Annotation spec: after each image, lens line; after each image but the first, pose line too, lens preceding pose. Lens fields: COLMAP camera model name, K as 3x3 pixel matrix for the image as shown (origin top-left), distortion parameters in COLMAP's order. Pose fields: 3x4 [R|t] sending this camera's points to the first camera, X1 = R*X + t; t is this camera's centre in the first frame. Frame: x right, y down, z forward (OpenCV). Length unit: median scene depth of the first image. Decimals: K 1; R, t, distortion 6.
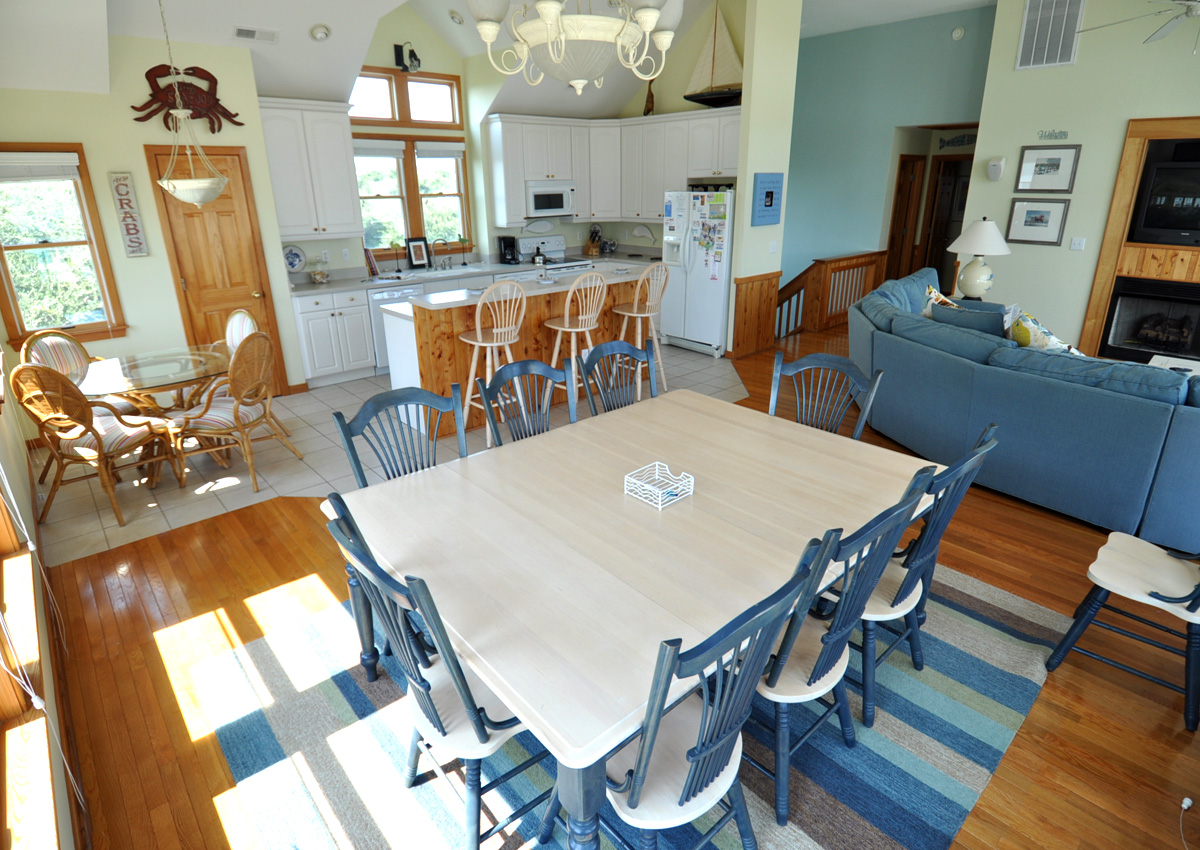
lens RADIAL K [[683.0, 0, 600.0], [0, 683.0, 425.0], [0, 0, 1]] dist [-0.002712, -0.001358]
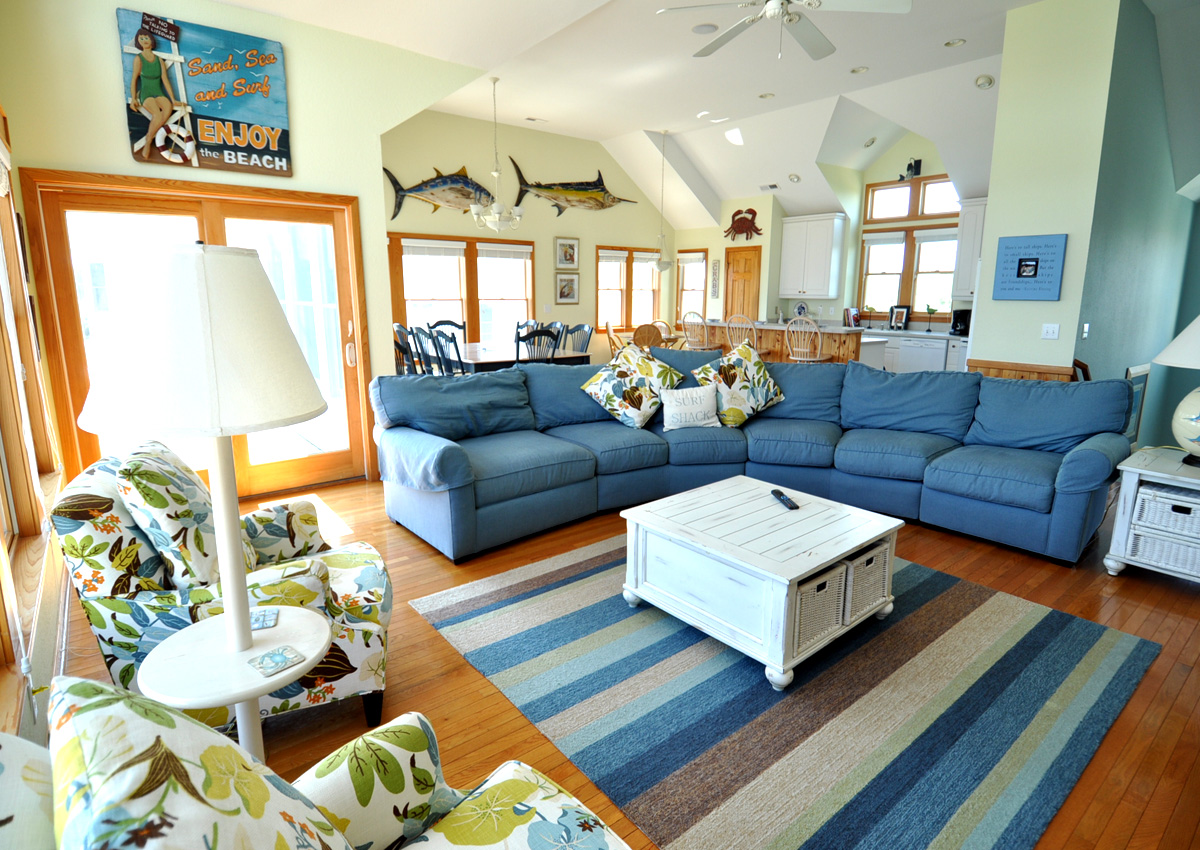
lens RADIAL K [[683.0, 0, 600.0], [0, 683.0, 425.0], [0, 0, 1]] dist [-0.002712, -0.001358]
pose [[-0.119868, 0.197846, -0.972876, 1.133635], [-0.337466, 0.913472, 0.227345, -0.185562], [0.933675, 0.355564, -0.042730, 0.663470]]
